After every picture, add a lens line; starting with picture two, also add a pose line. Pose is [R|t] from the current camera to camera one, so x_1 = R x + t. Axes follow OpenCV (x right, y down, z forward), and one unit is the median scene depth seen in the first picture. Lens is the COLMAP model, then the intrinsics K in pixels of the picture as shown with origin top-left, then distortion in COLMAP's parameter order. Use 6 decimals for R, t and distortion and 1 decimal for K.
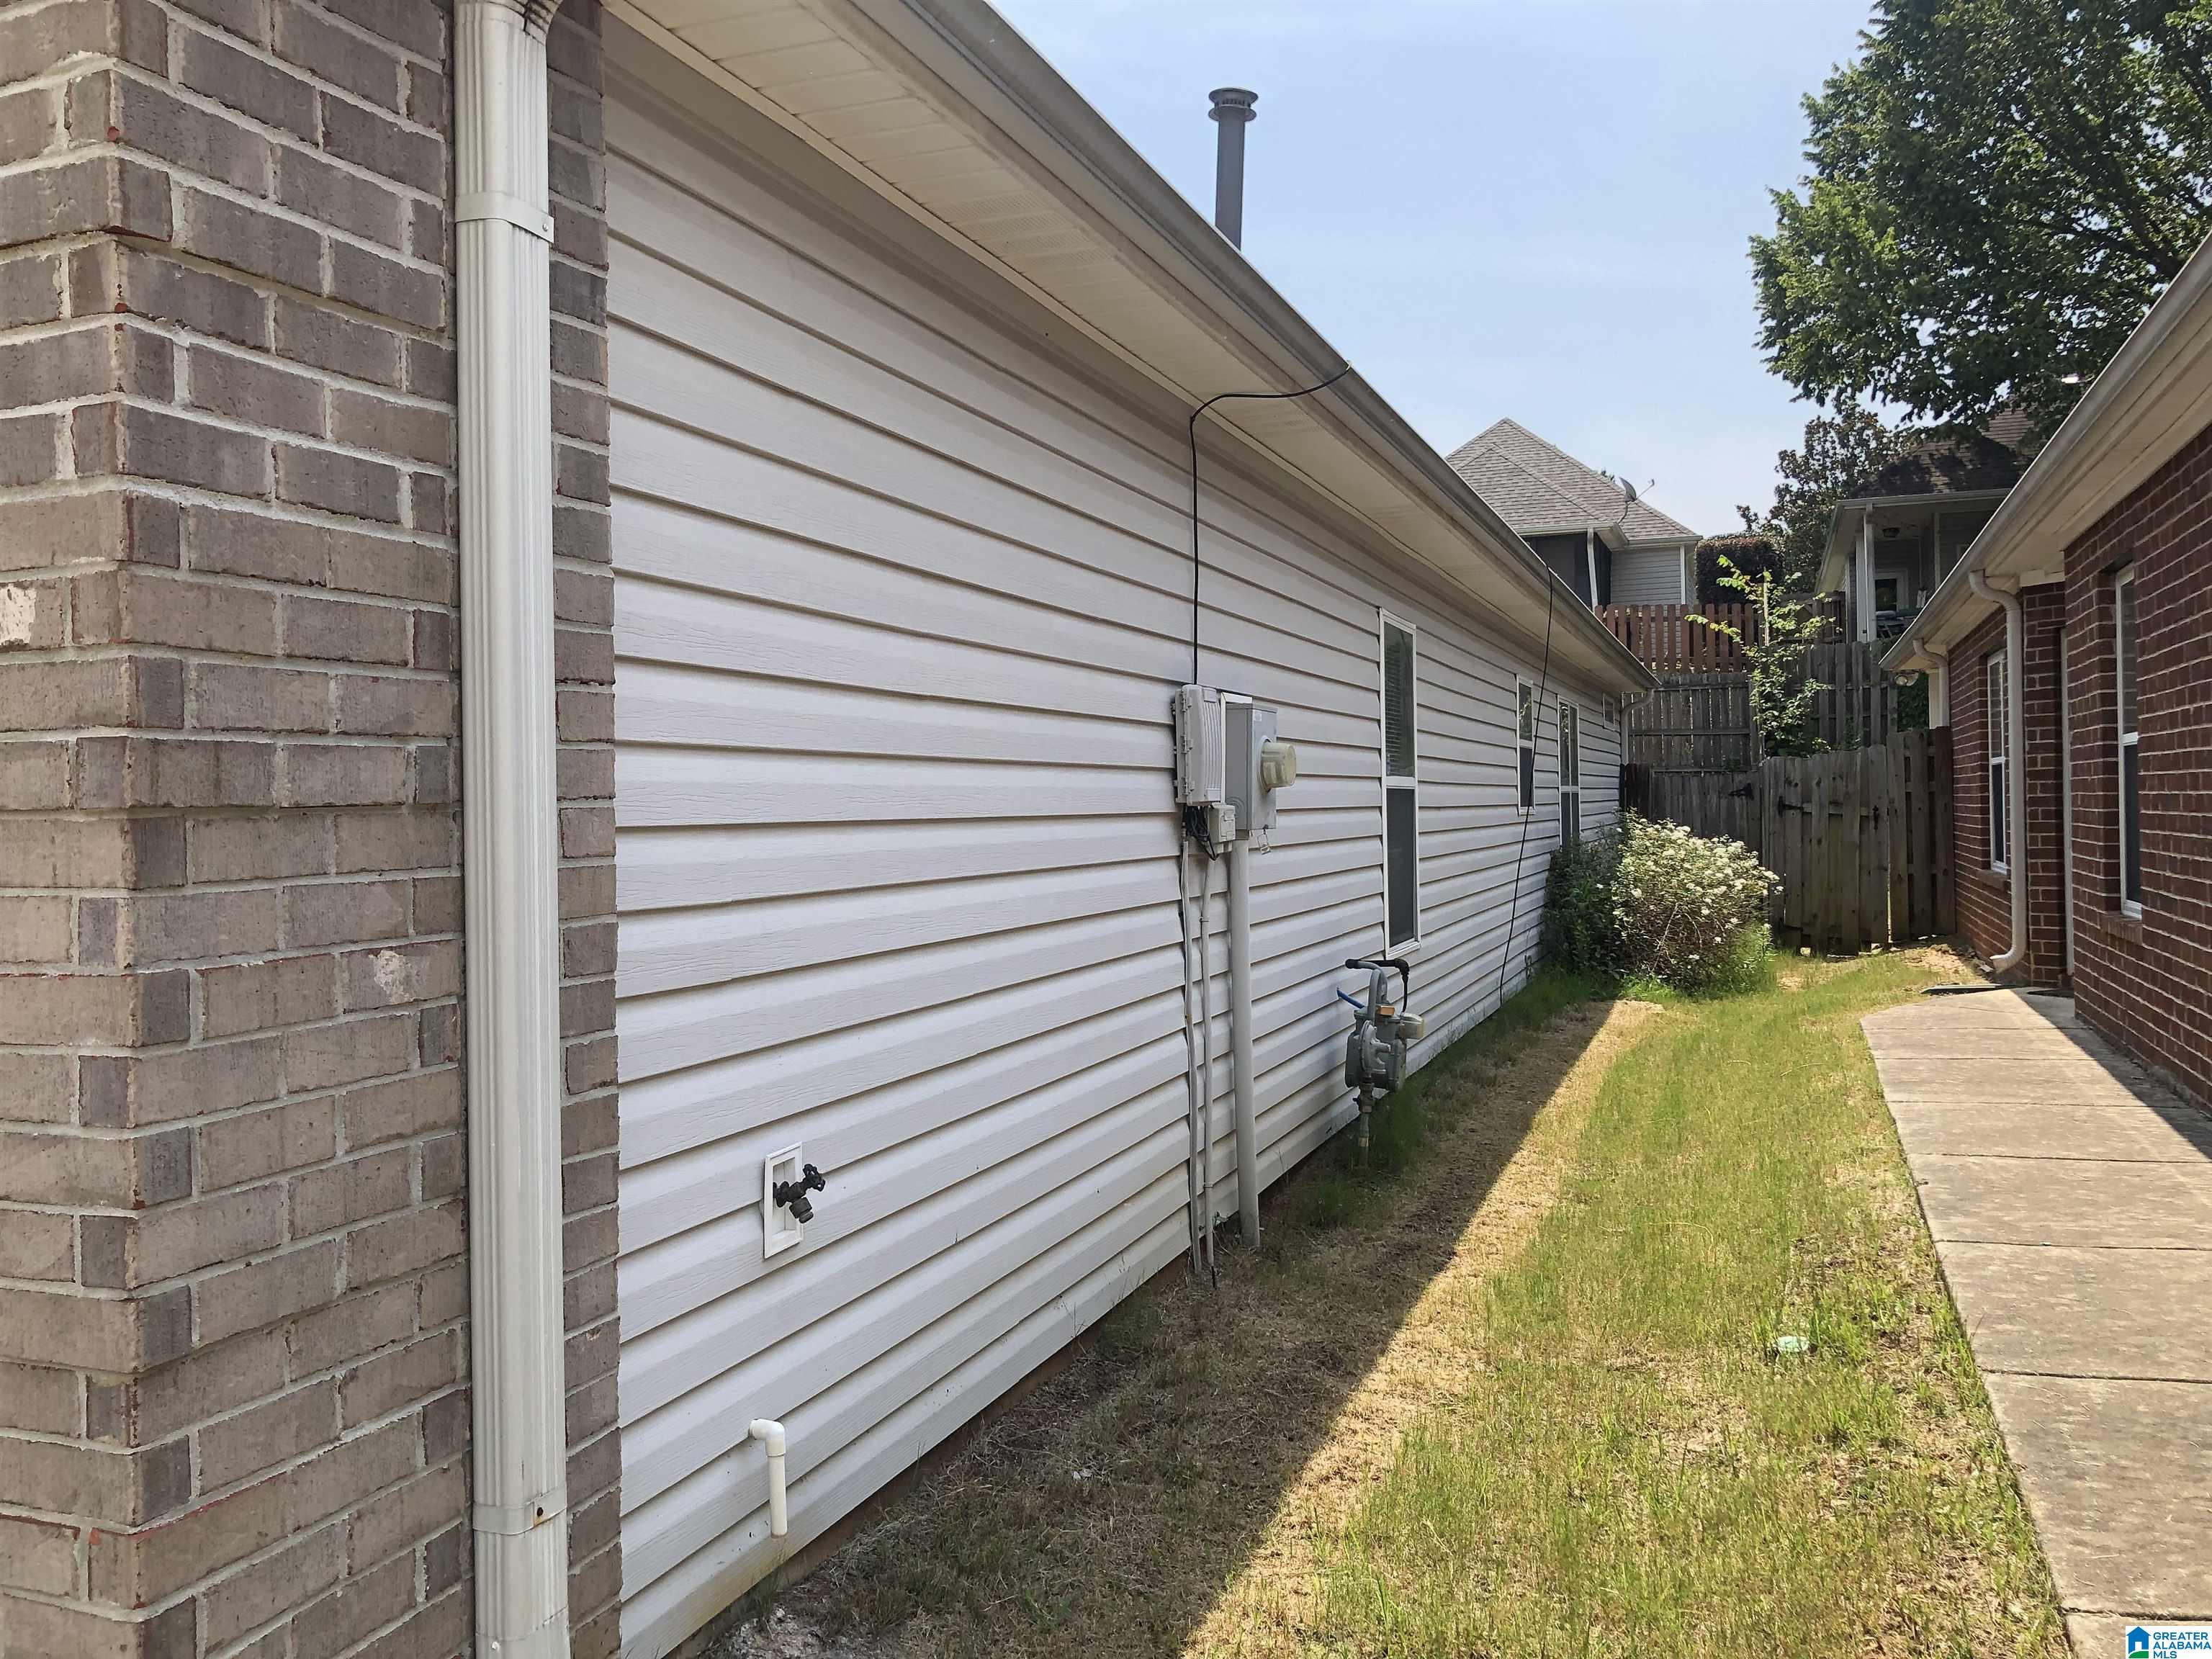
lens RADIAL K [[1839.6, 0, 1106.0], [0, 1839.6, 829.5], [0, 0, 1]] dist [0.064280, -0.077222]
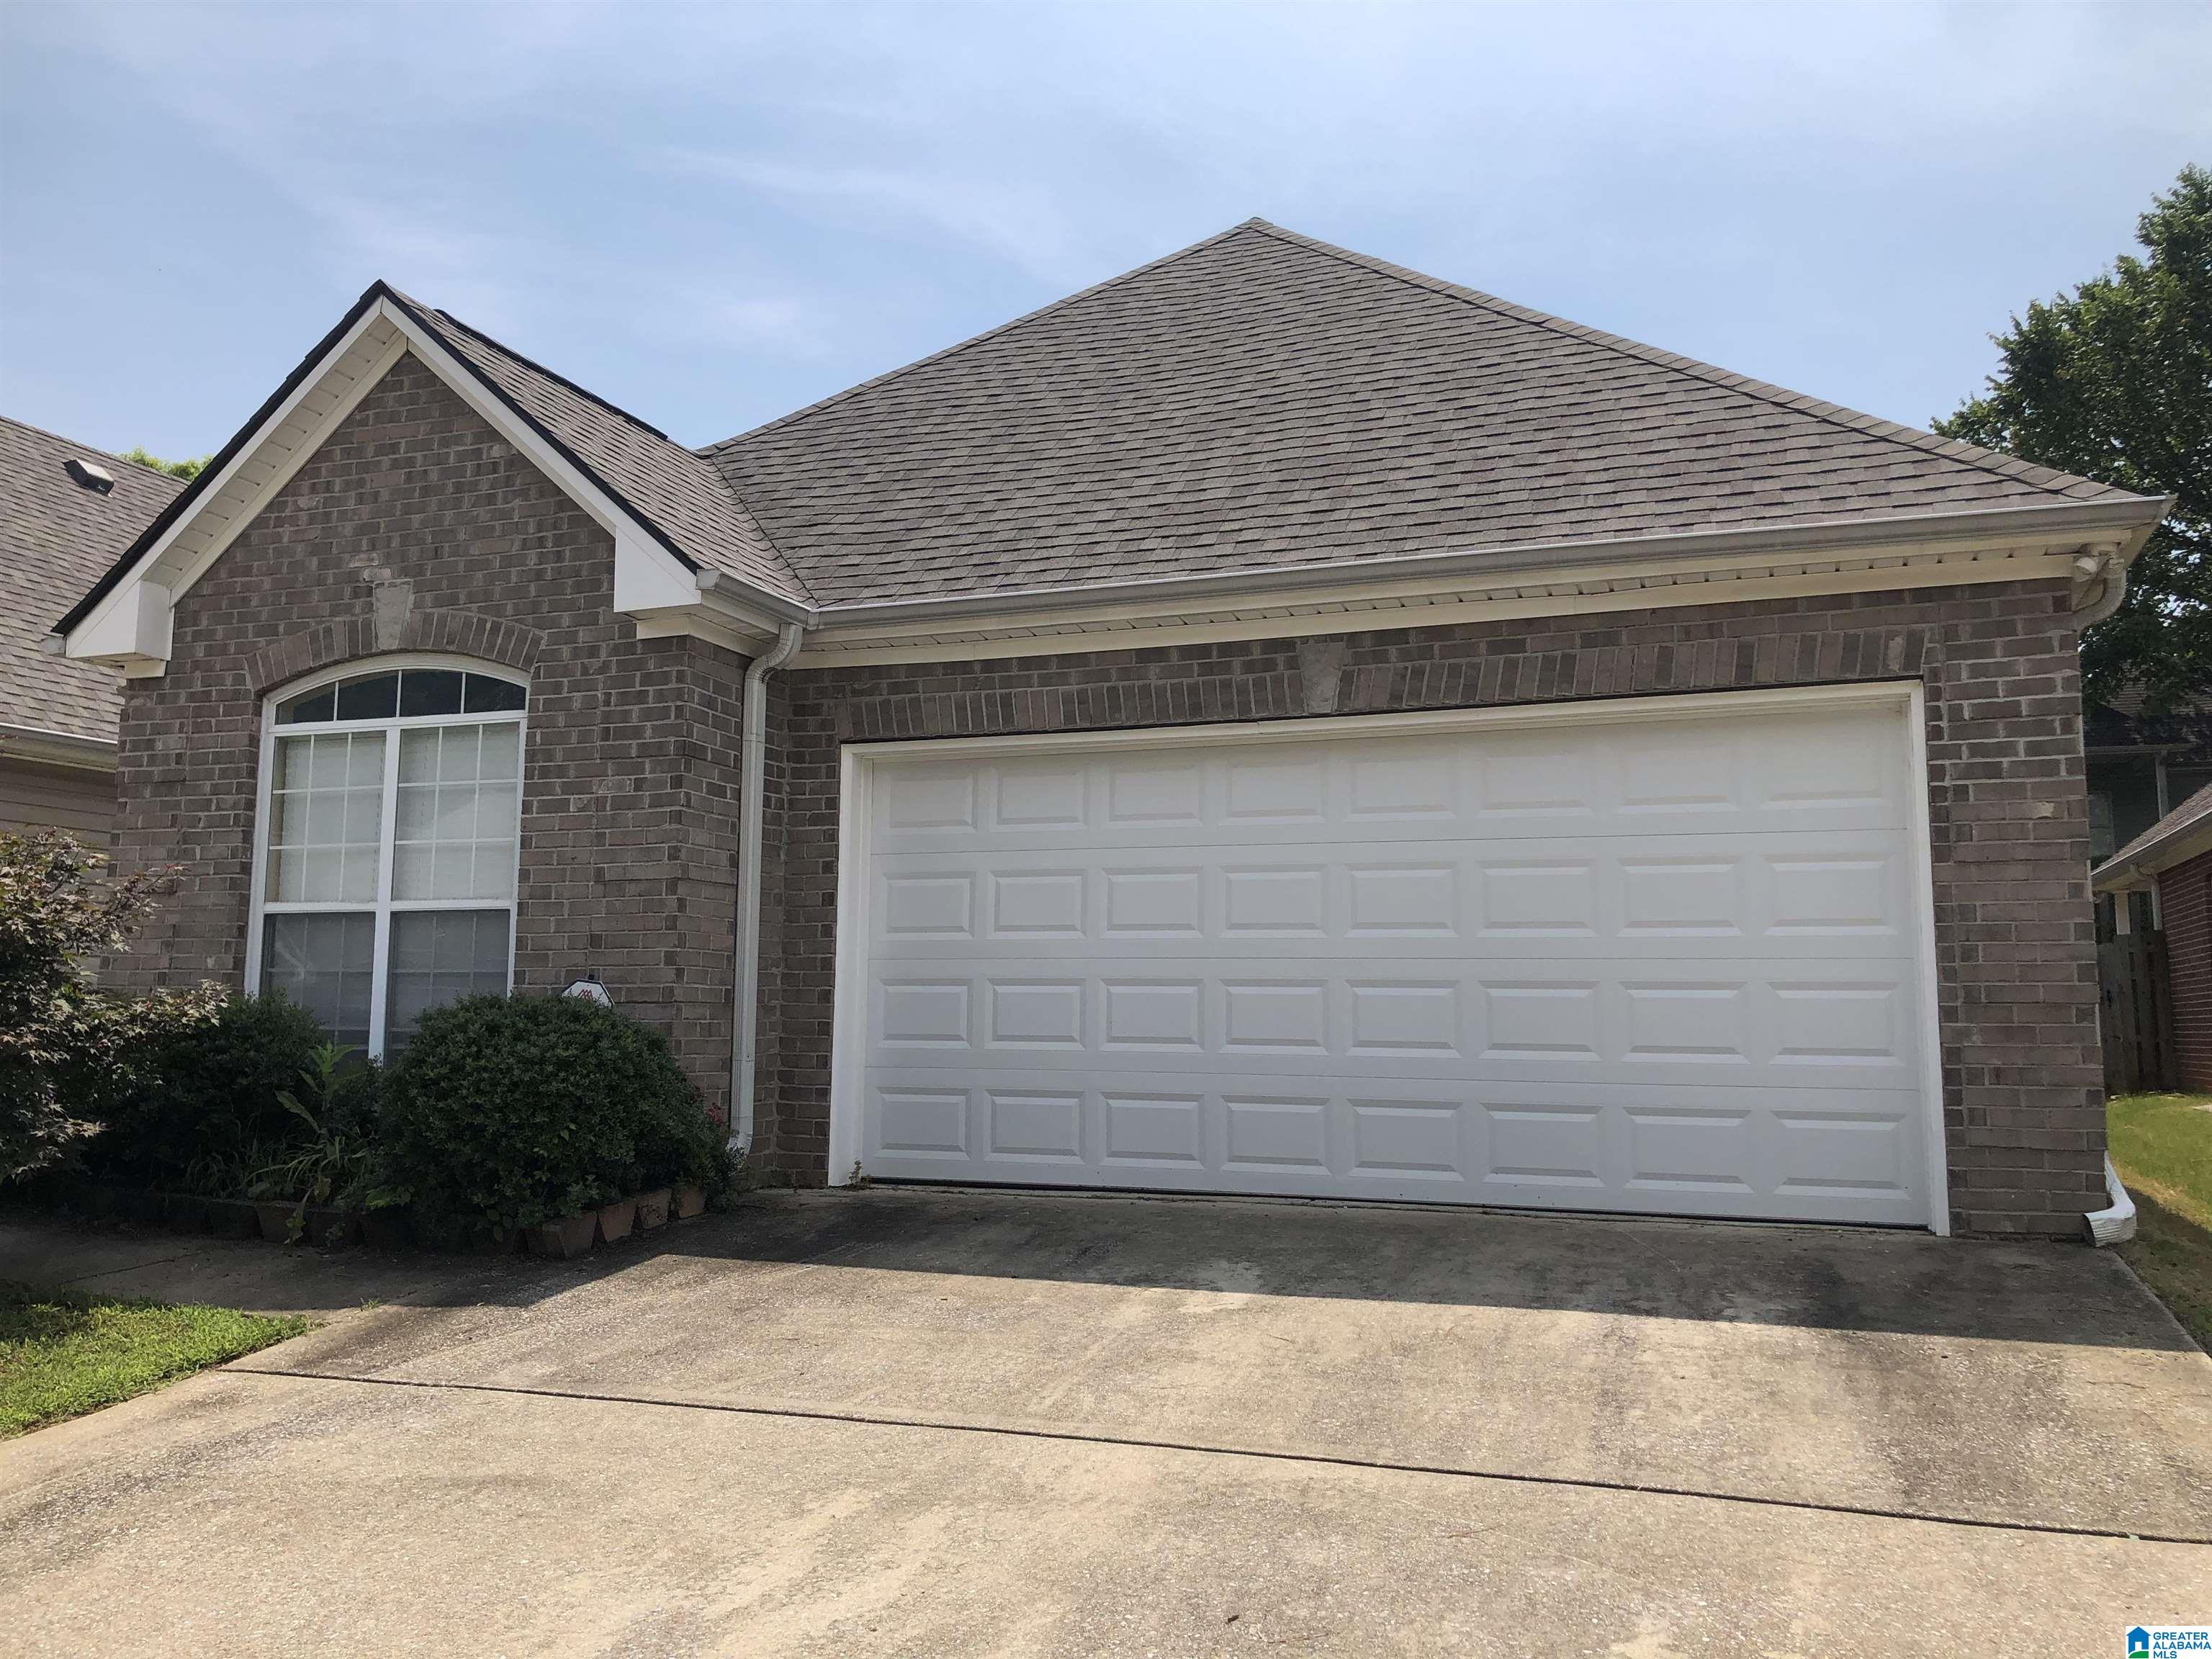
lens RADIAL K [[1839.6, 0, 1106.0], [0, 1839.6, 829.5], [0, 0, 1]] dist [0.064280, -0.077222]
pose [[0.999806, 0.018193, -0.007562, -0.349585], [-0.018982, 0.992304, -0.122358, 0.060832], [0.005277, 0.122478, 0.992457, -0.396444]]
